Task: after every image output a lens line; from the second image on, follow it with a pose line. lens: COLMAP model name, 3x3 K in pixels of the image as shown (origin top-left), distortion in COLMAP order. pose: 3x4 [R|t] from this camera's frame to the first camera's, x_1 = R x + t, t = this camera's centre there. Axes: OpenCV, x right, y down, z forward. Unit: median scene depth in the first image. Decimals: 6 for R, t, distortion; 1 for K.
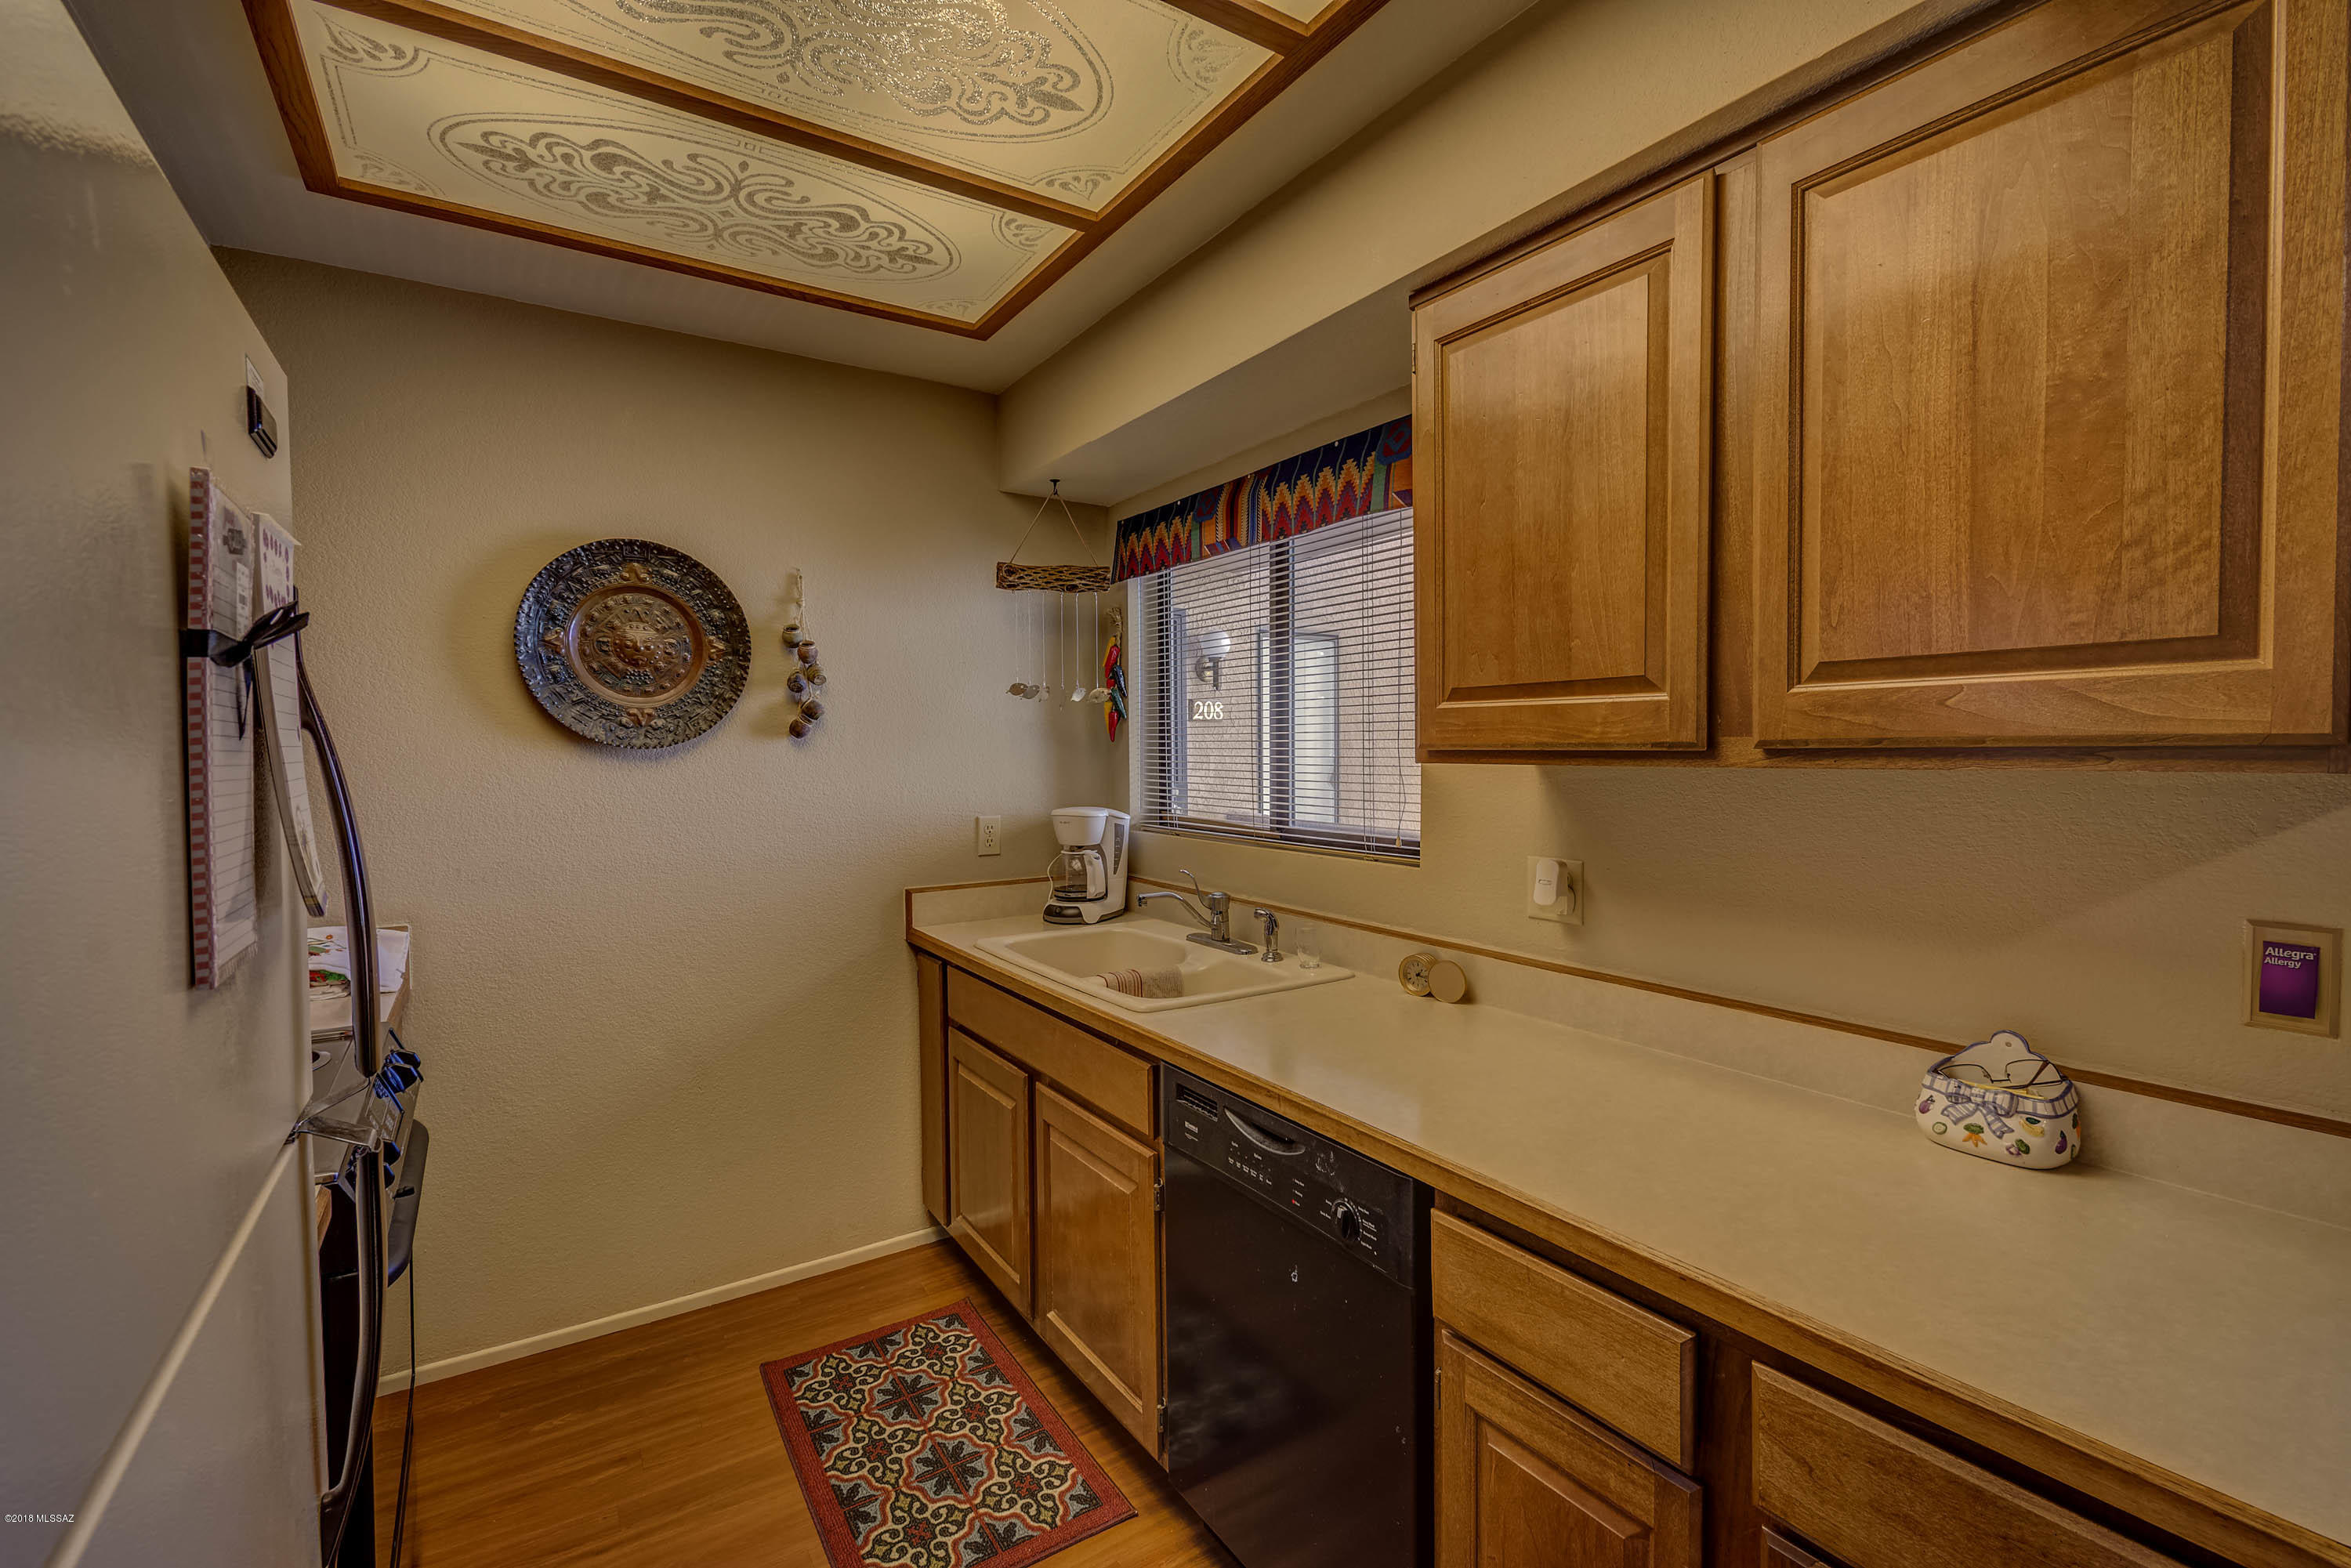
lens RADIAL K [[1043.0, 0, 1188.2], [0, 1043.0, 782.3], [0, 0, 1]] dist [0.017768, -0.007015]
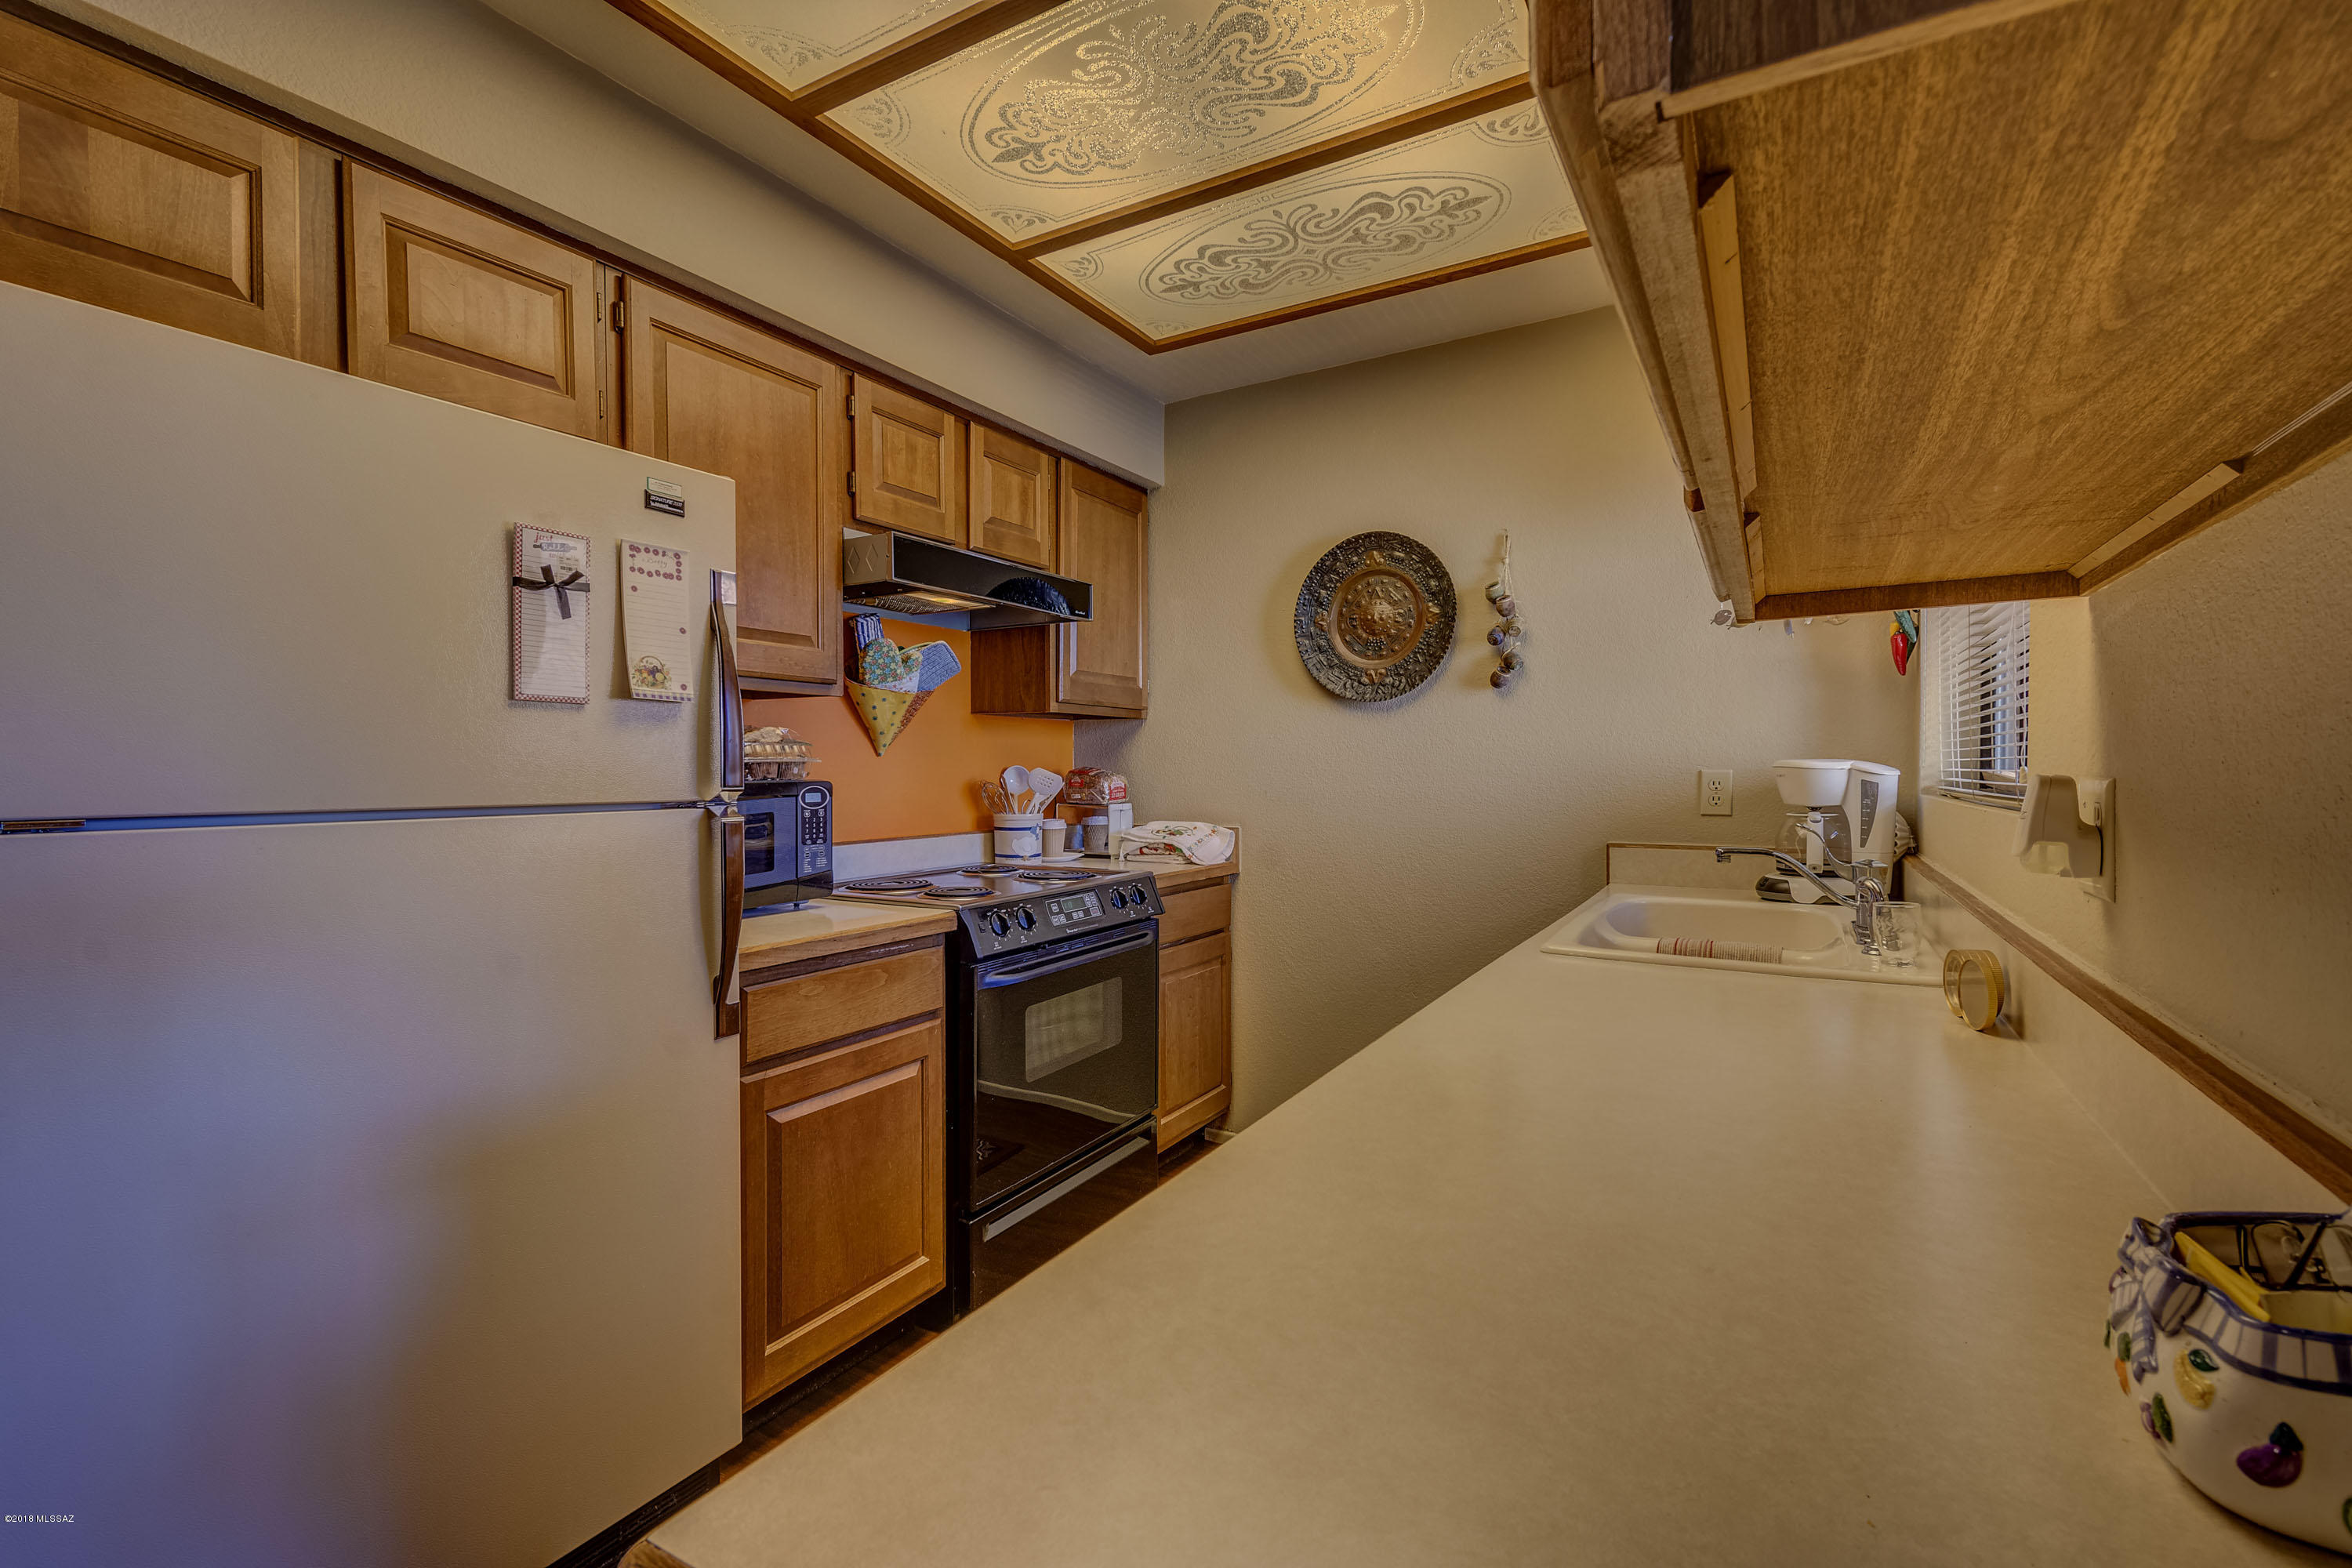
lens RADIAL K [[1043.5, 0, 1178.4], [0, 1043.5, 784.2], [0, 0, 1]] dist [0.017768, -0.007015]
pose [[0.437760, 0.016600, -0.898939, 0.611371], [-0.033758, 0.999428, 0.002017, 0.088629], [0.898458, 0.029464, 0.438070, 0.337494]]
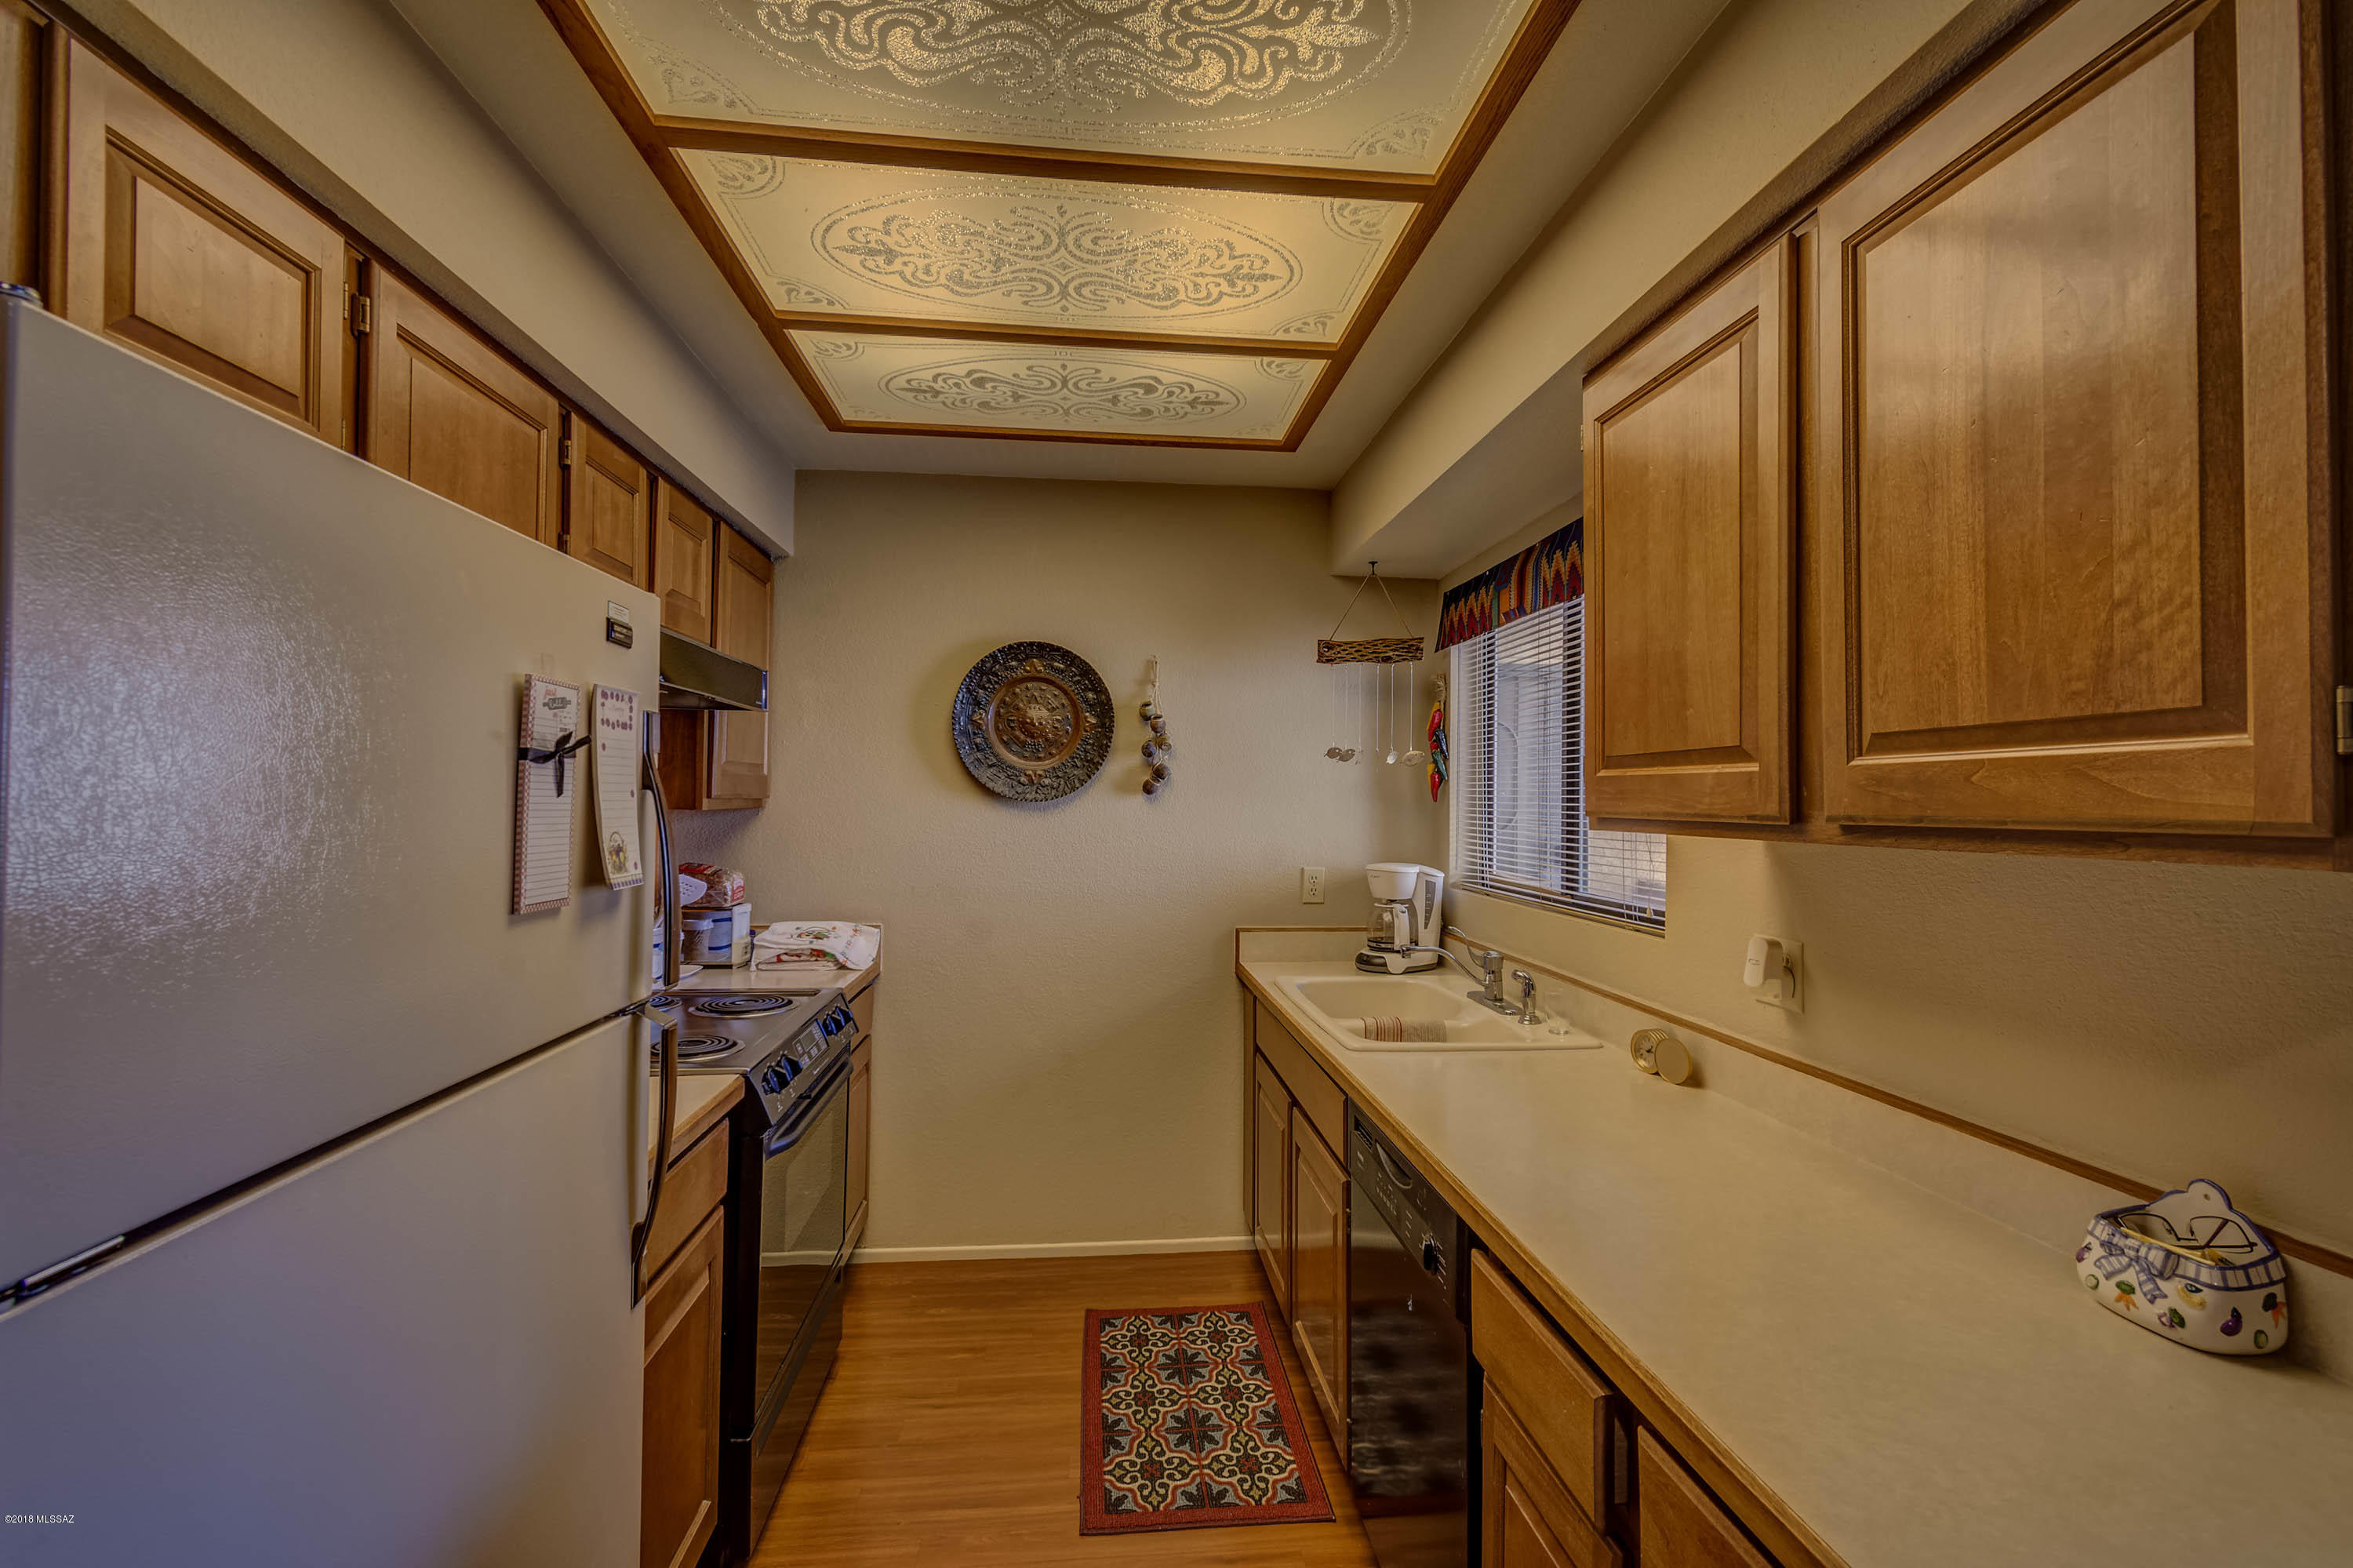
lens RADIAL K [[1043.9, 0, 1186.5], [0, 1043.9, 780.5], [0, 0, 1]] dist [0.017768, -0.007015]
pose [[0.886999, 0.007714, -0.461707, 0.306711], [-0.033022, 0.998360, -0.046759, -0.005277], [0.460589, 0.056721, 0.885799, -0.068651]]
